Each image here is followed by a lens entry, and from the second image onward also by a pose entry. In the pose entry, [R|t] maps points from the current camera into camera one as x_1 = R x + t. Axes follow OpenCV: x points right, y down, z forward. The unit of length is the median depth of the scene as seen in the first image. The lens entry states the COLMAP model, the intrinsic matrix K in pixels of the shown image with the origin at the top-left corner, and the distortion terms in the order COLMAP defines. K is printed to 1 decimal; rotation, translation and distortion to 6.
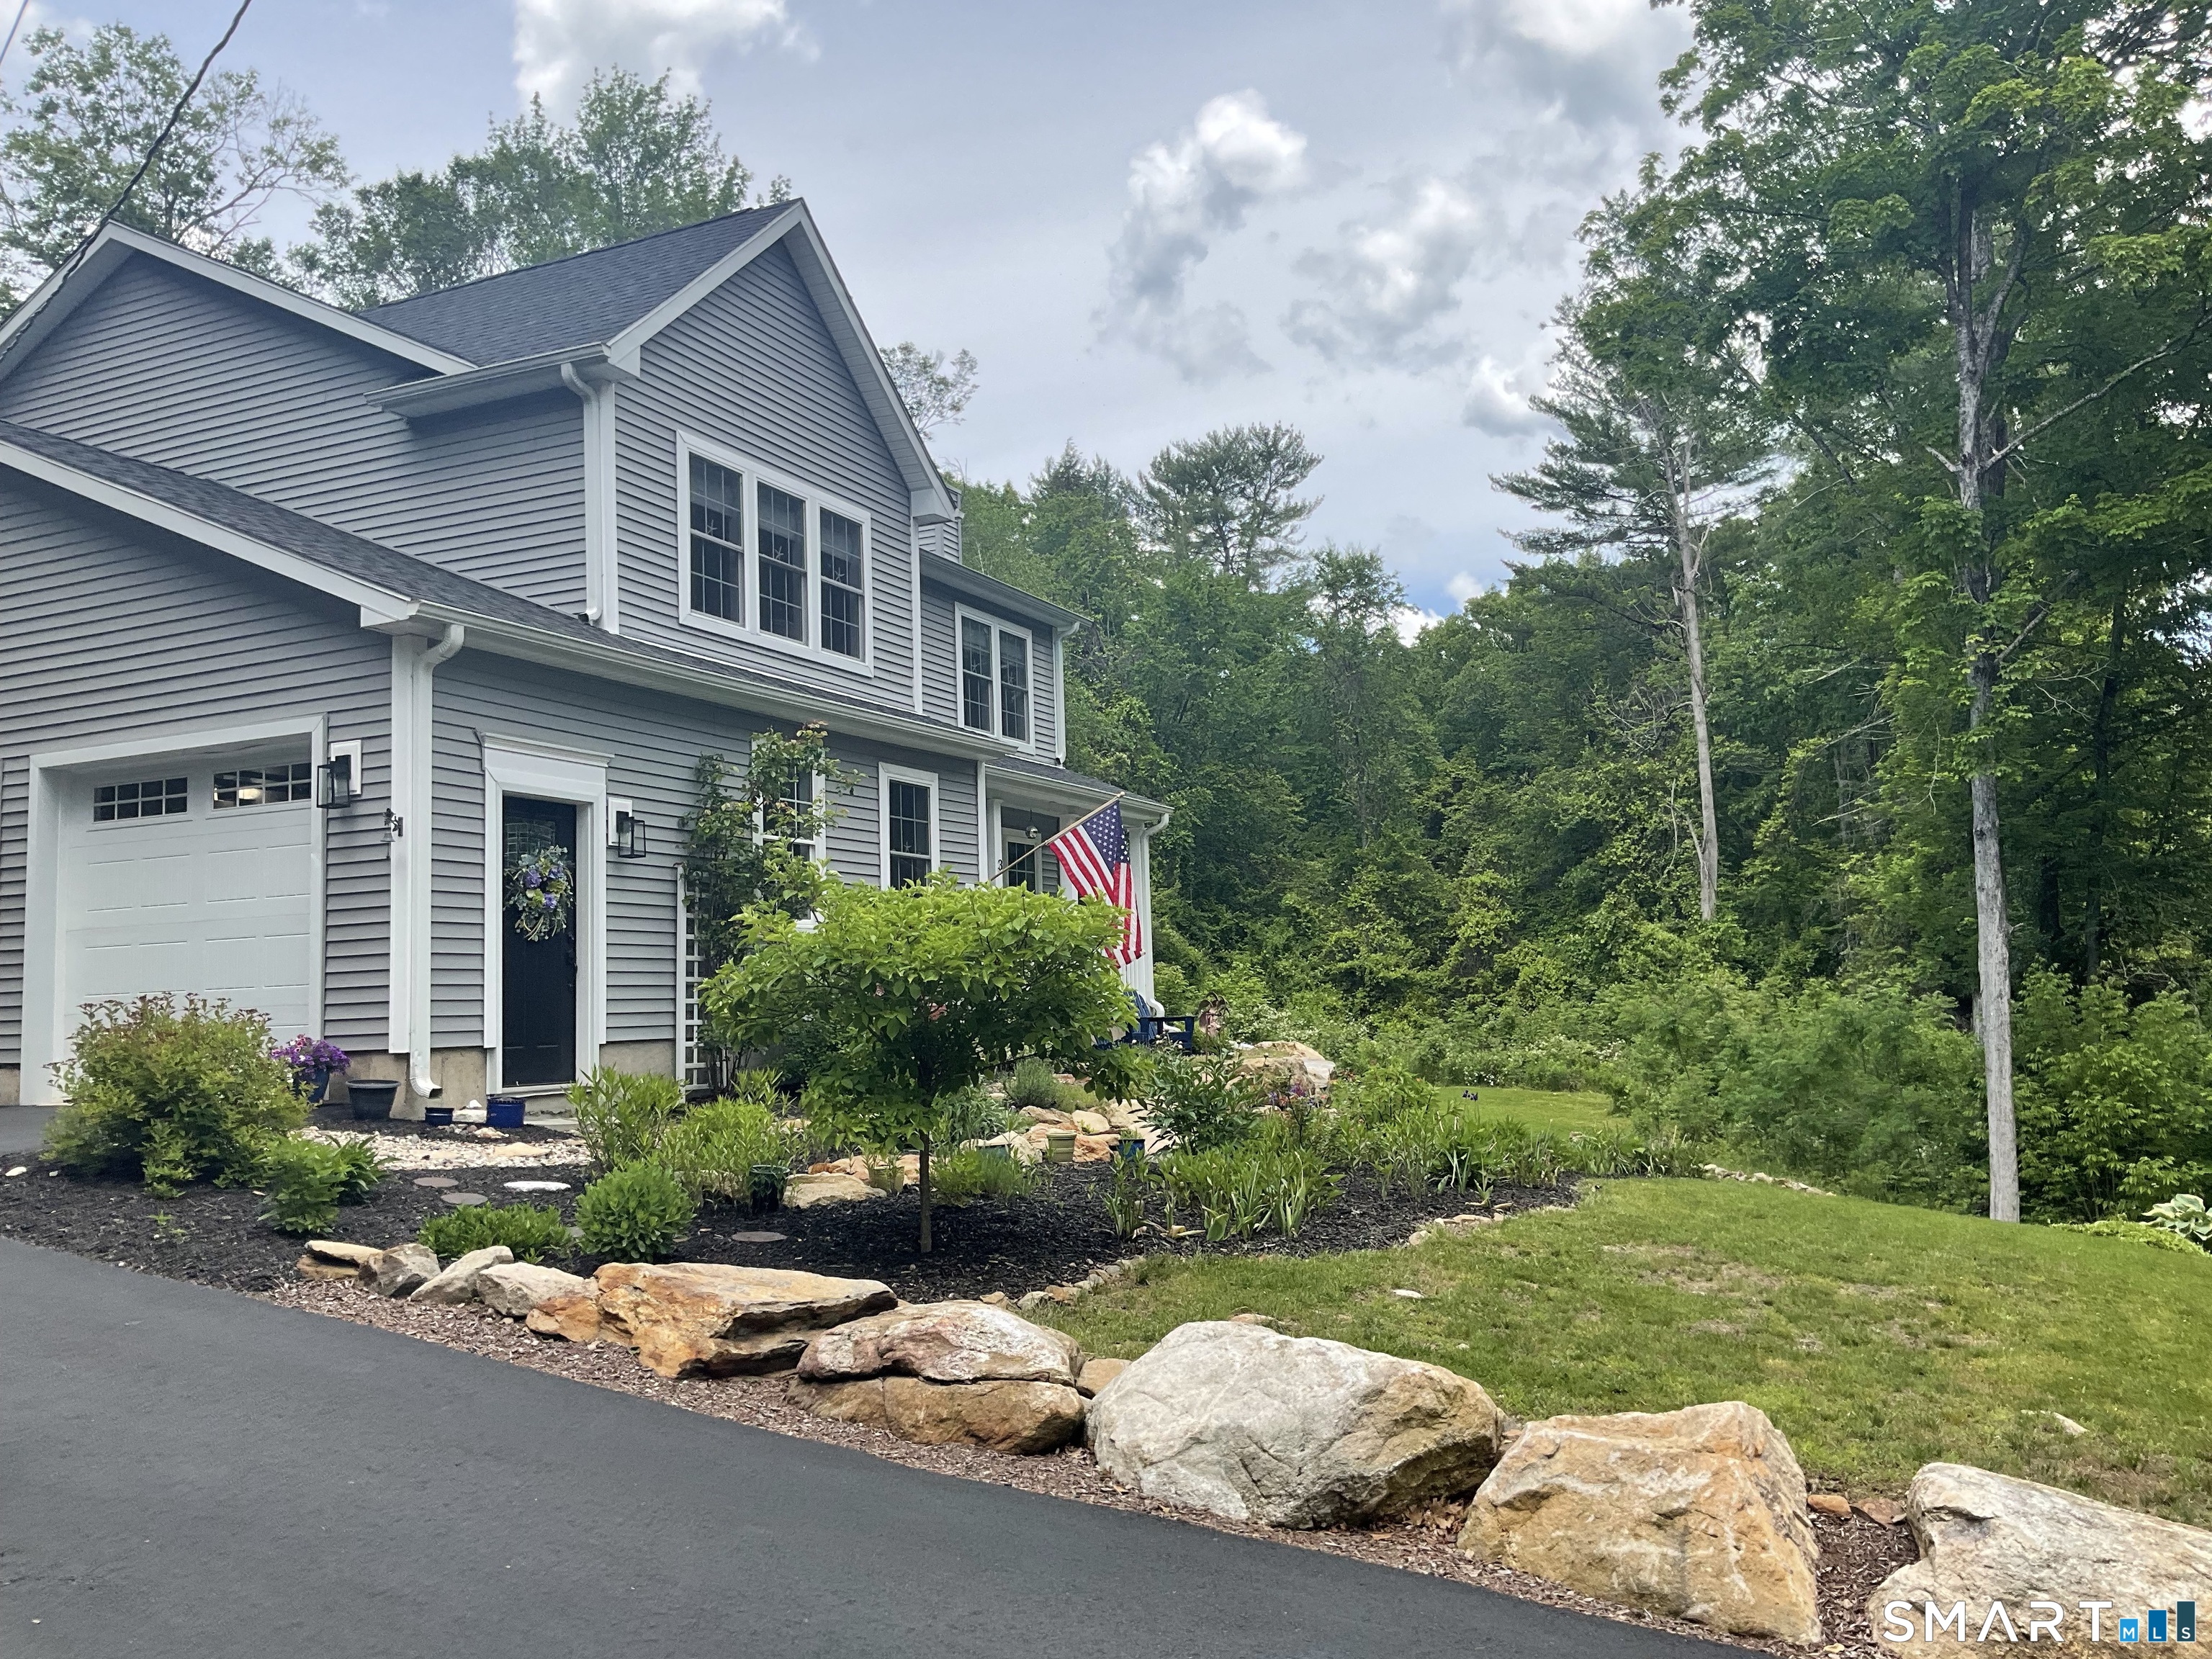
lens RADIAL K [[1822.2, 0, 1120.1], [0, 1822.2, 829.3], [0, 0, 1]] dist [0.123678, -0.244589]
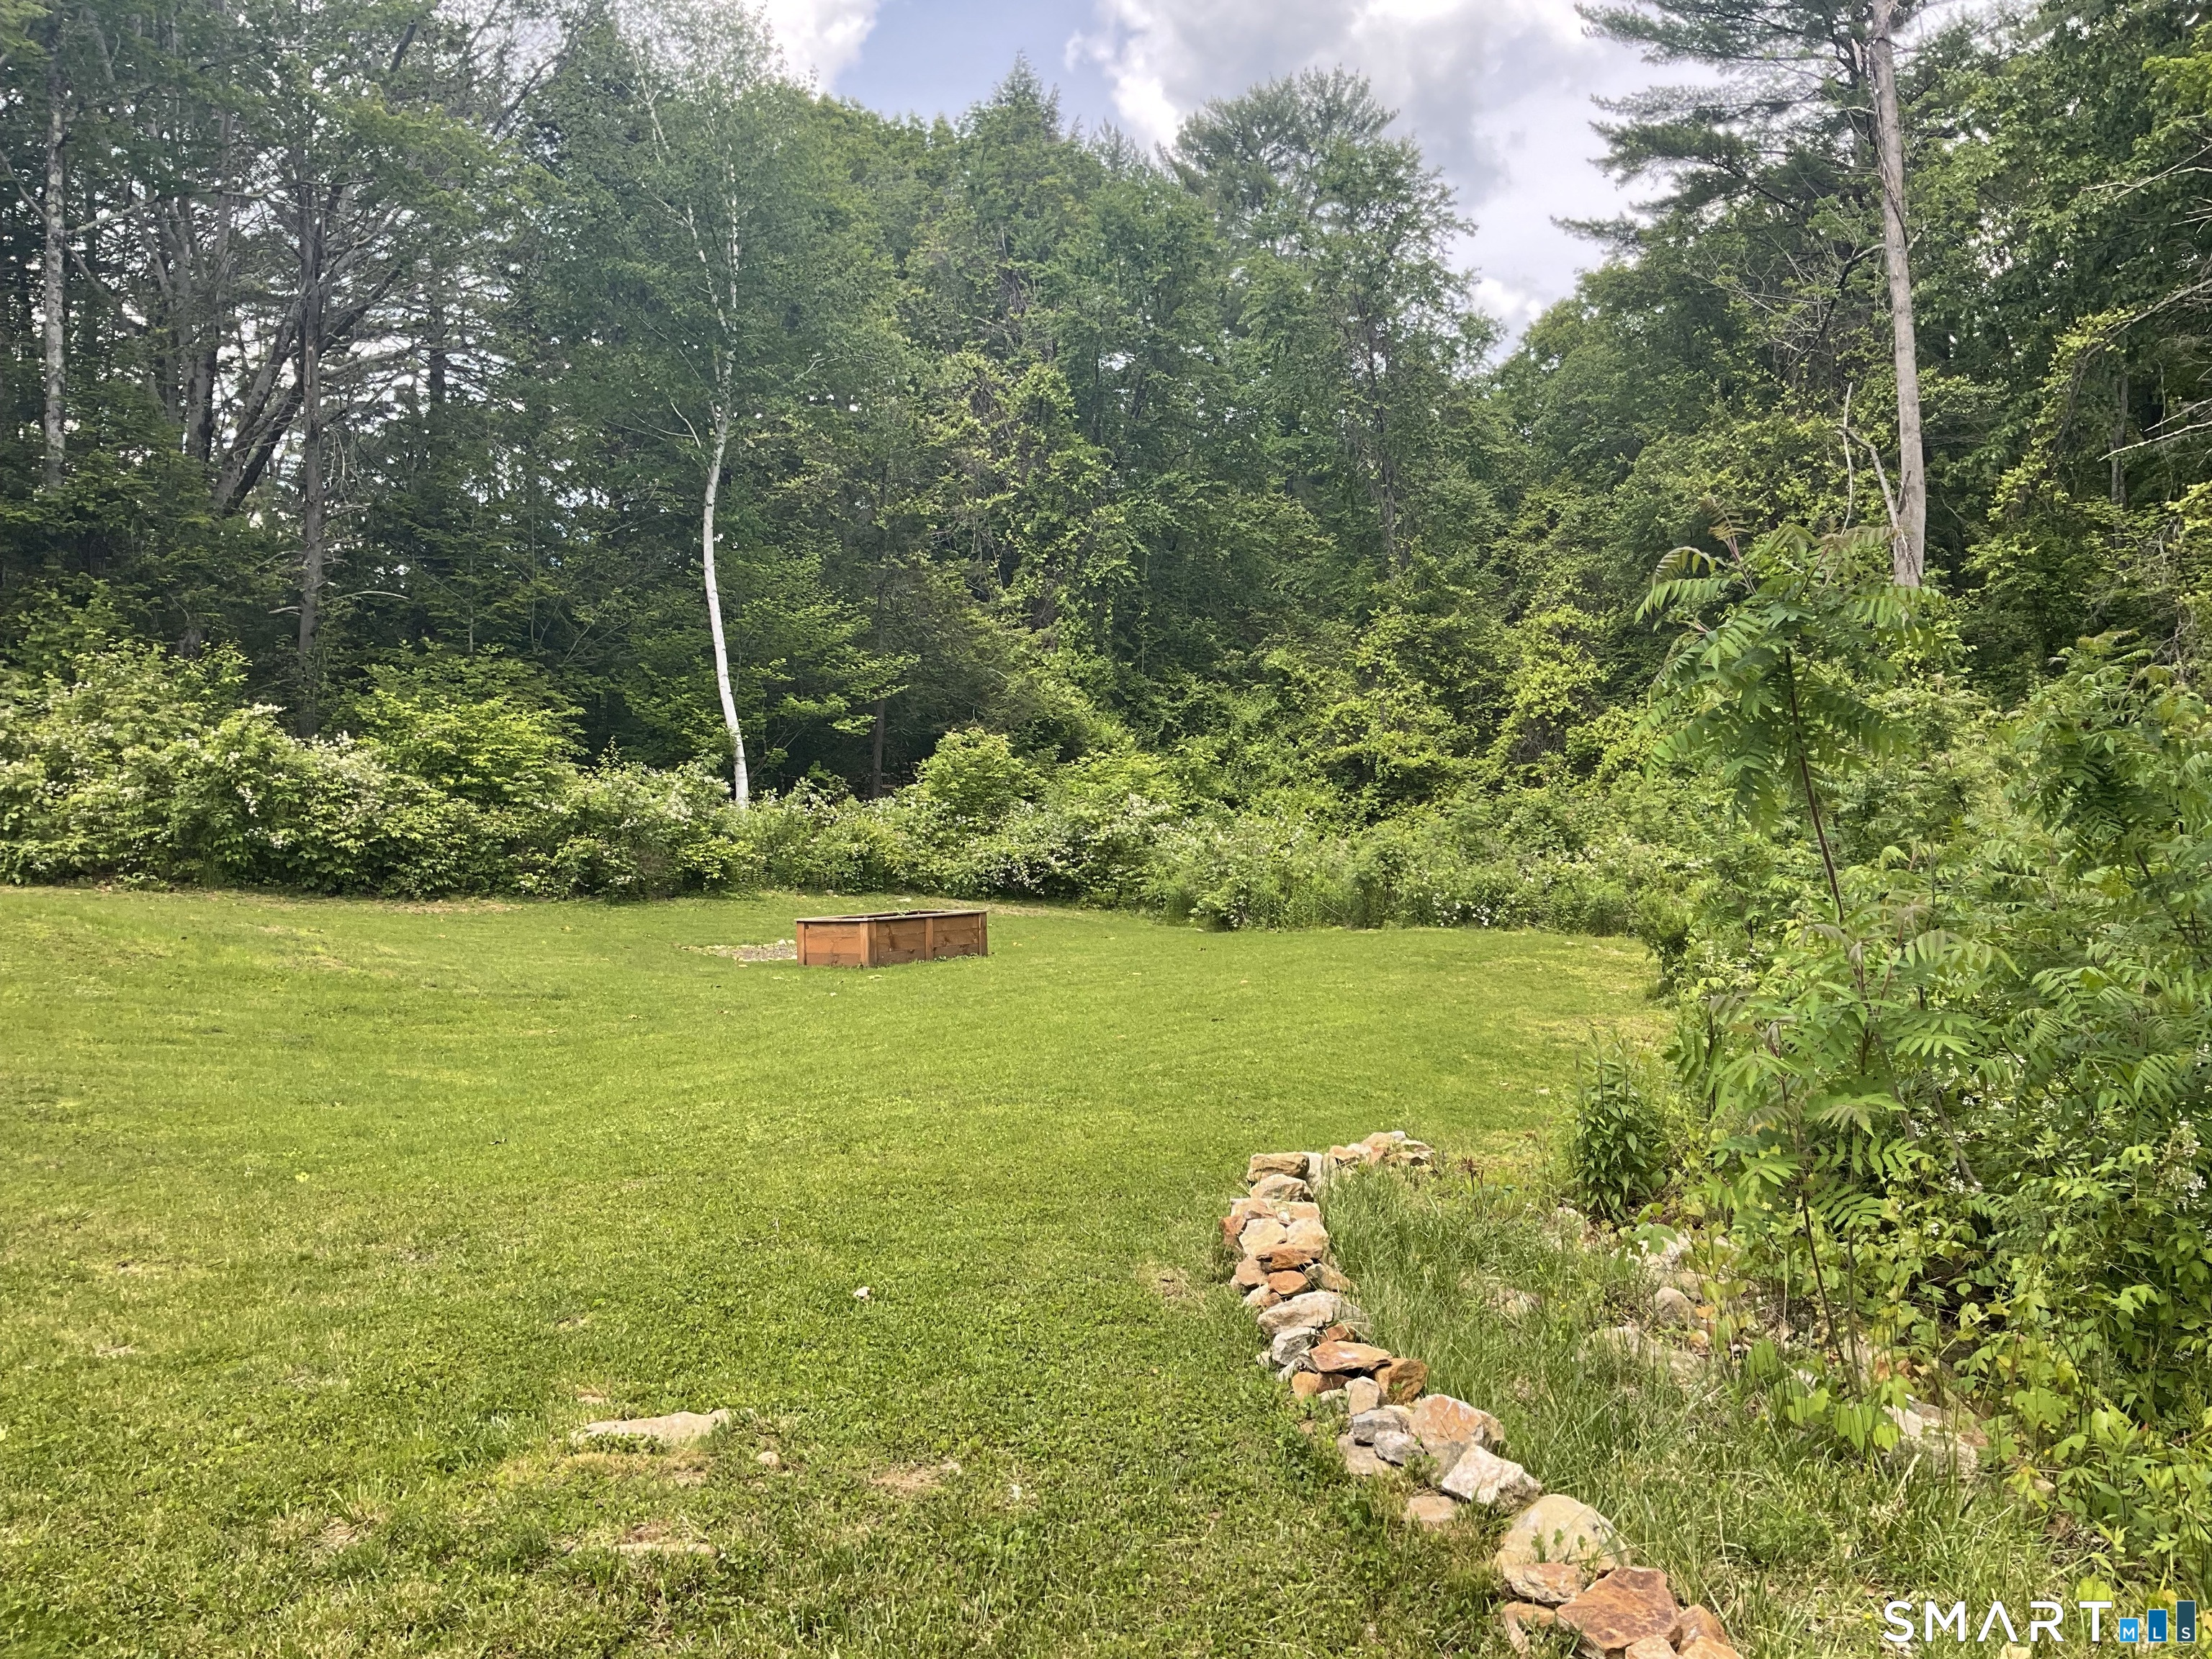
lens RADIAL K [[1822.2, 0, 1120.1], [0, 1822.2, 829.3], [0, 0, 1]] dist [0.123678, -0.244589]
pose [[0.995914, -0.006689, -0.090062, 0.100657], [0.014589, 0.996071, 0.087343, 0.043446], [0.089124, -0.088300, 0.992099, 0.317683]]
